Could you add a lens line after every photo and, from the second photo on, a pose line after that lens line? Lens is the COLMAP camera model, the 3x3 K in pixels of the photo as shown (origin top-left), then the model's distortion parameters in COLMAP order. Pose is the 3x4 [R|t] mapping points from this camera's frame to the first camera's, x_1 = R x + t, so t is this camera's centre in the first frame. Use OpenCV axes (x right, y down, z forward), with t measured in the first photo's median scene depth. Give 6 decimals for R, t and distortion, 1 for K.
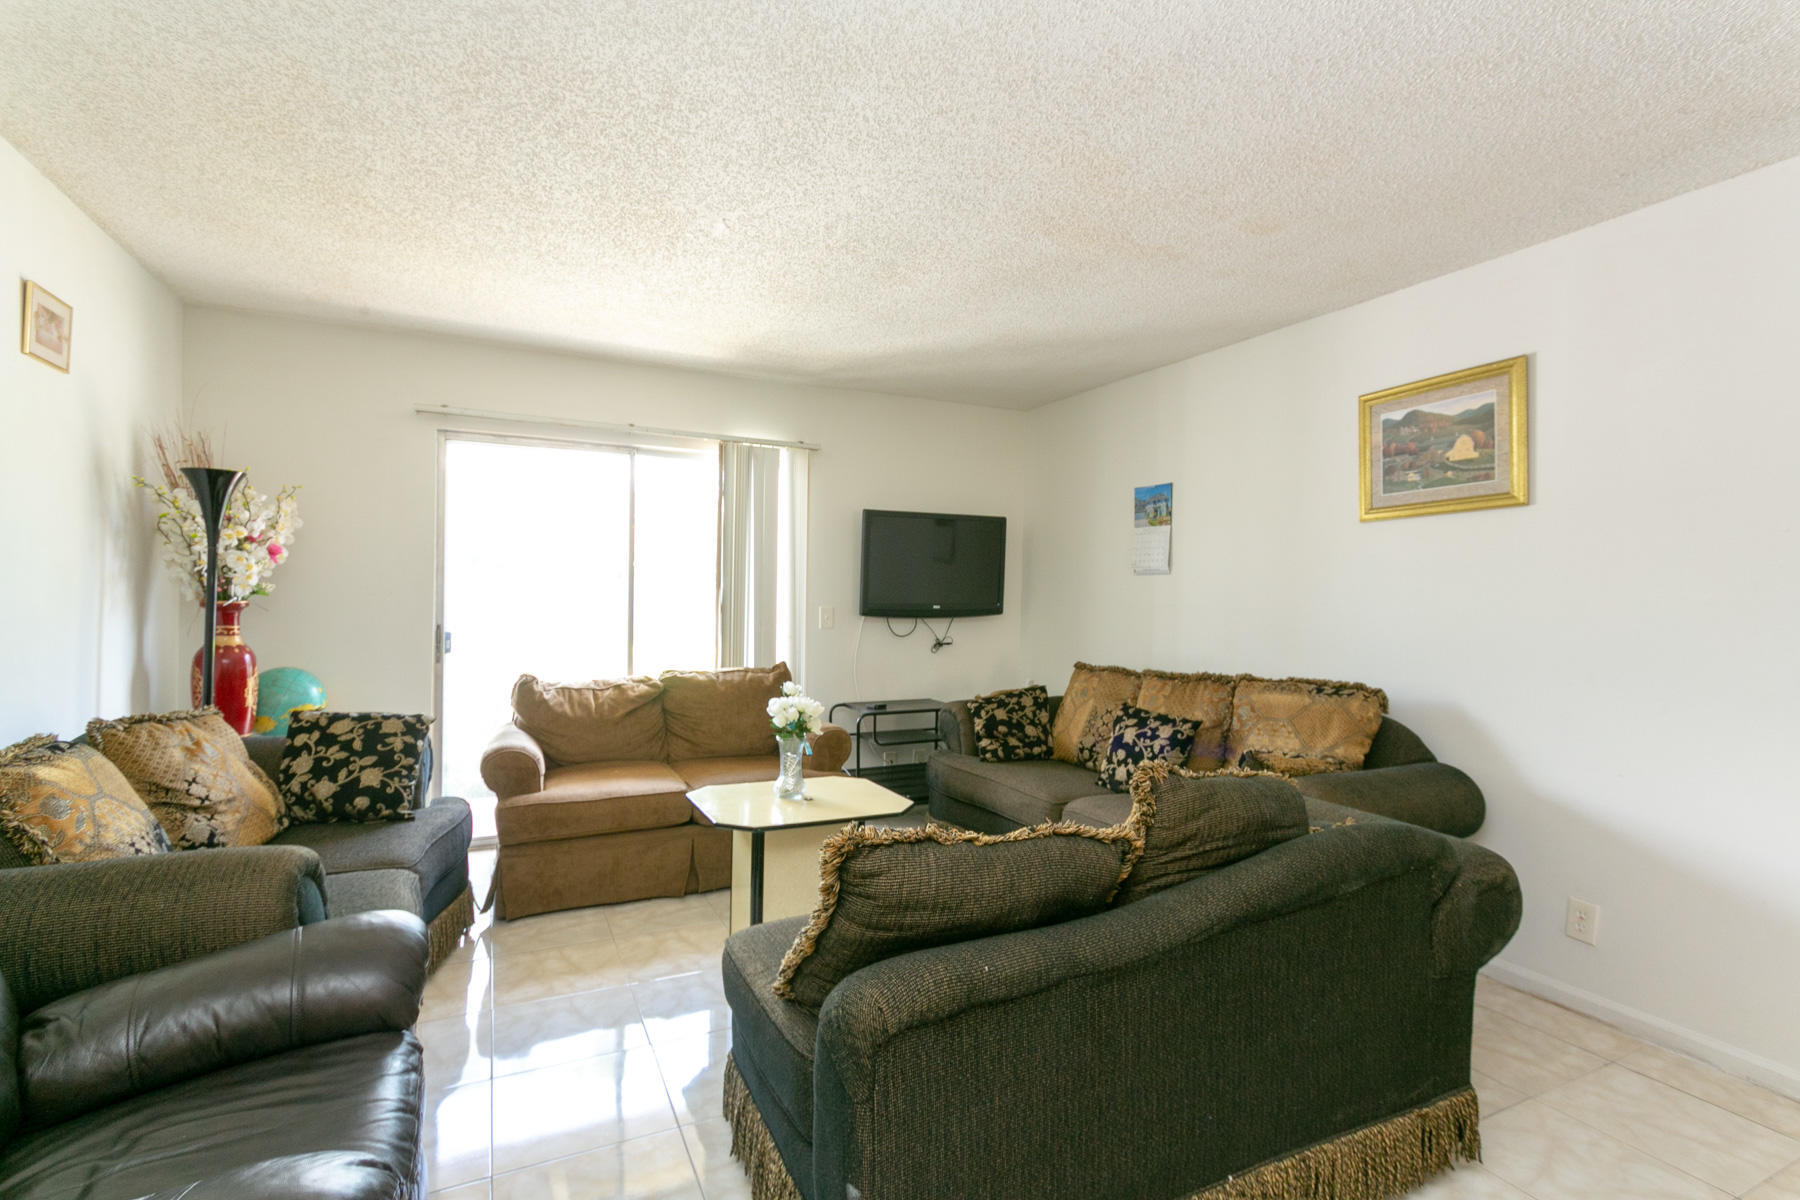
lens RADIAL K [[846.3, 0, 908.6], [0, 846.3, 595.9], [0, 0, 1]] dist [-0.003269, 0.000175]
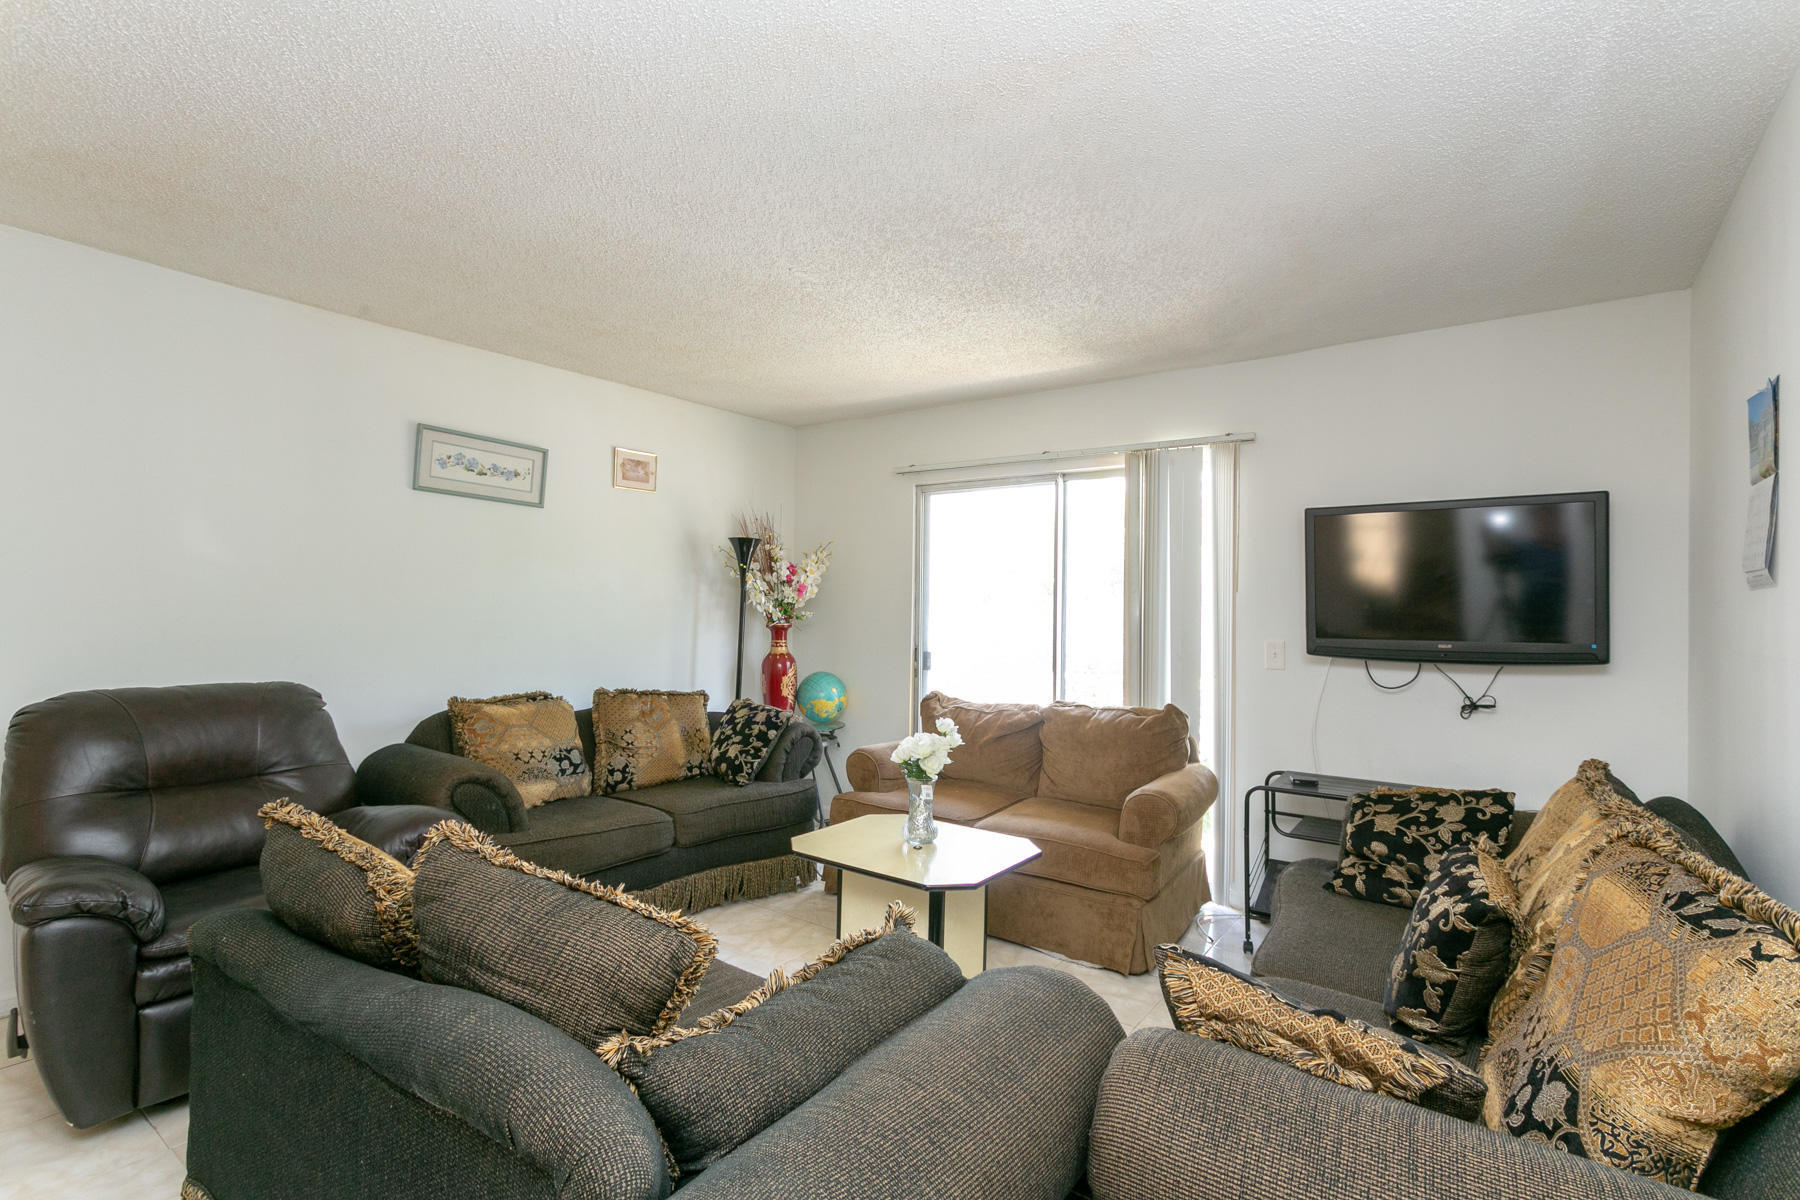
lens RADIAL K [[846.3, 0, 906.6], [0, 846.3, 600.9], [0, 0, 1]] dist [-0.003269, 0.000175]
pose [[0.460306, -0.014057, -0.887649, 0.488000], [-0.012683, 0.999668, -0.022408, -0.002997], [0.887670, 0.021572, 0.459975, 0.402476]]
